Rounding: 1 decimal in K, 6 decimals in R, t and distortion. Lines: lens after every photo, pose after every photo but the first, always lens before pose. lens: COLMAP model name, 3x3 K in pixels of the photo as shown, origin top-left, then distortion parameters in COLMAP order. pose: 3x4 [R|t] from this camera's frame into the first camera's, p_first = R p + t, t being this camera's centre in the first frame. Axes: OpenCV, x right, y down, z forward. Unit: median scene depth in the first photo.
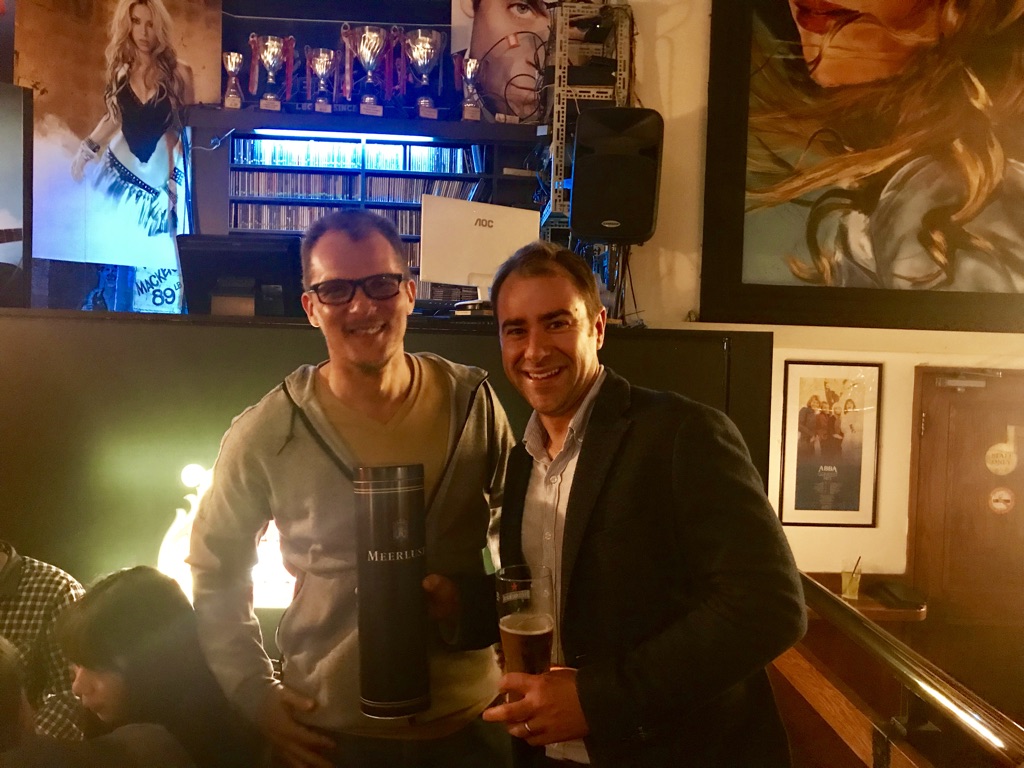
lens RADIAL K [[854.2, 0, 517.2], [0, 854.2, 388.9], [0, 0, 1]] dist [-0.007733, 0.008045]
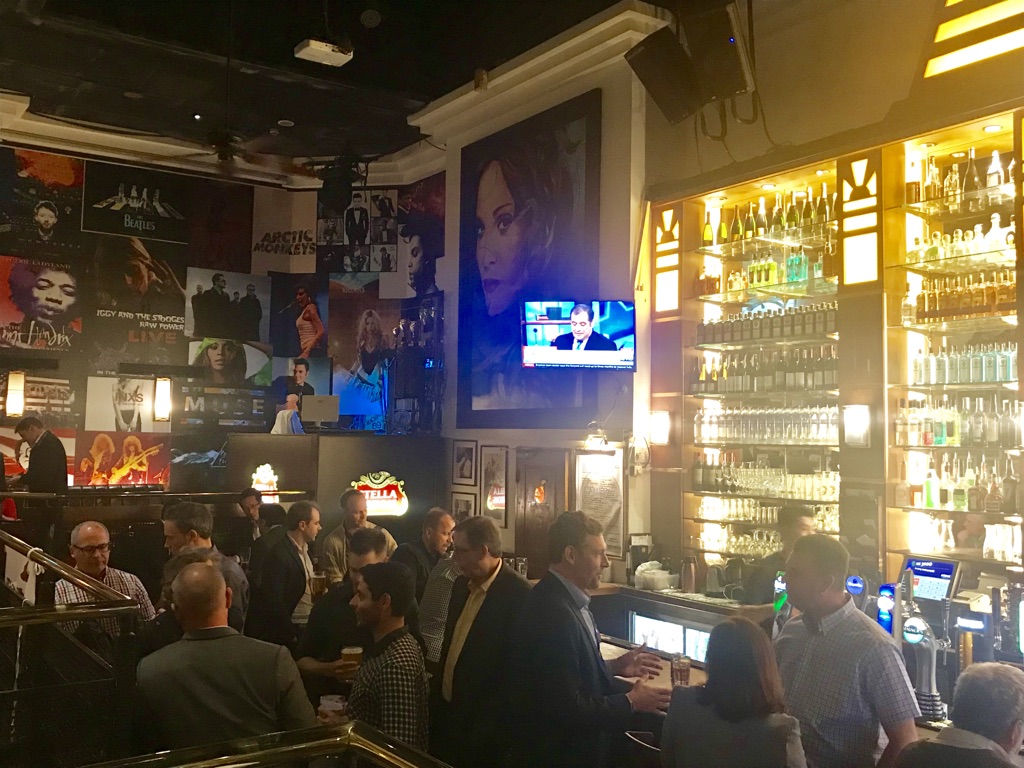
lens RADIAL K [[1029.6, 0, 526.3], [0, 1029.6, 346.8], [0, 0, 1]] dist [-0.009503, 0.000000]
pose [[0.534522, -0.100885, -0.839112, 2.432190], [-0.036428, 0.989177, -0.142133, 0.080202], [0.844369, 0.106540, 0.525061, -0.261760]]
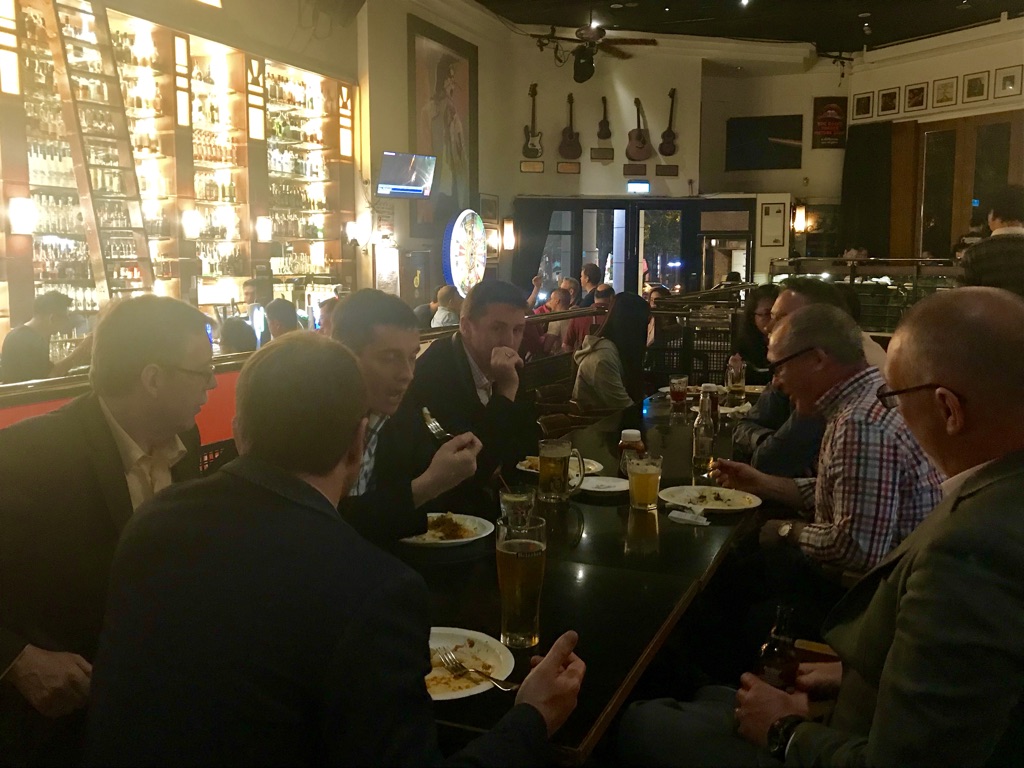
lens RADIAL K [[1029.6, 0, 515.3], [0, 1029.6, 376.8], [0, 0, 1]] dist [-0.009503, 0.000000]
pose [[0.416080, -0.126255, 0.900520, -0.879858], [0.045475, 0.991964, 0.118064, 0.054566], [-0.908190, -0.008172, 0.418478, -0.698642]]
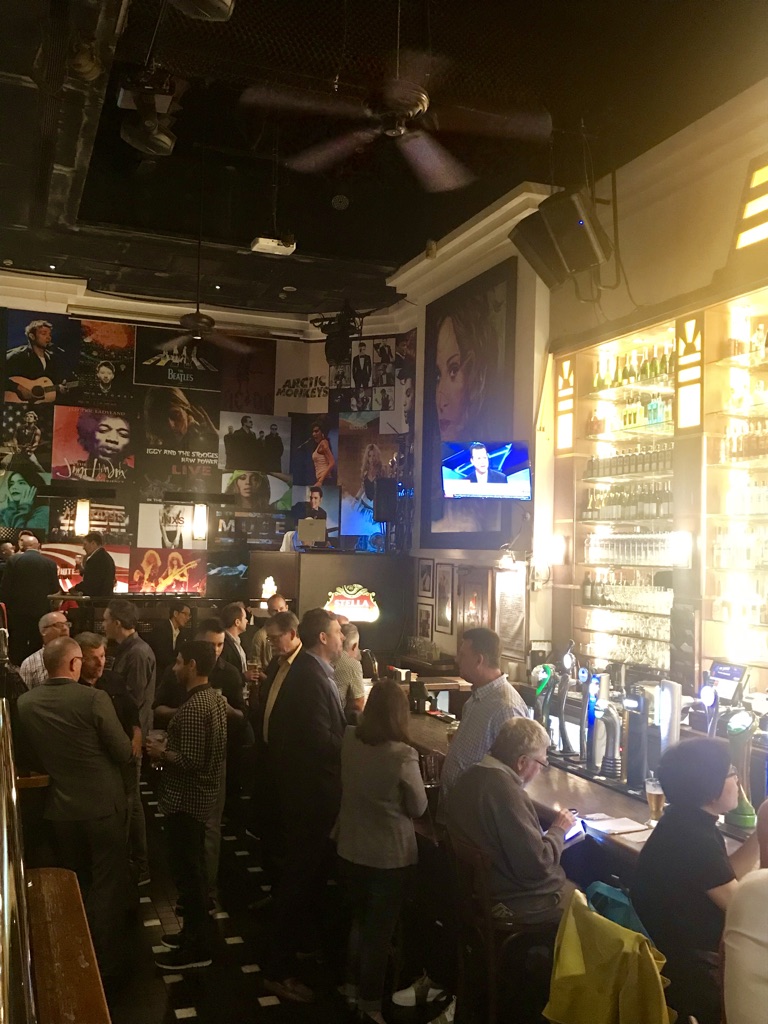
lens RADIAL K [[1029.6, 0, 415.9], [0, 1029.6, 469.9], [0, 0, 1]] dist [-0.009503, 0.000000]
pose [[0.332772, -0.100284, -0.937660, 2.965820], [-0.057388, 0.990333, -0.126284, 0.075607], [0.941259, 0.095834, 0.323800, -0.044953]]
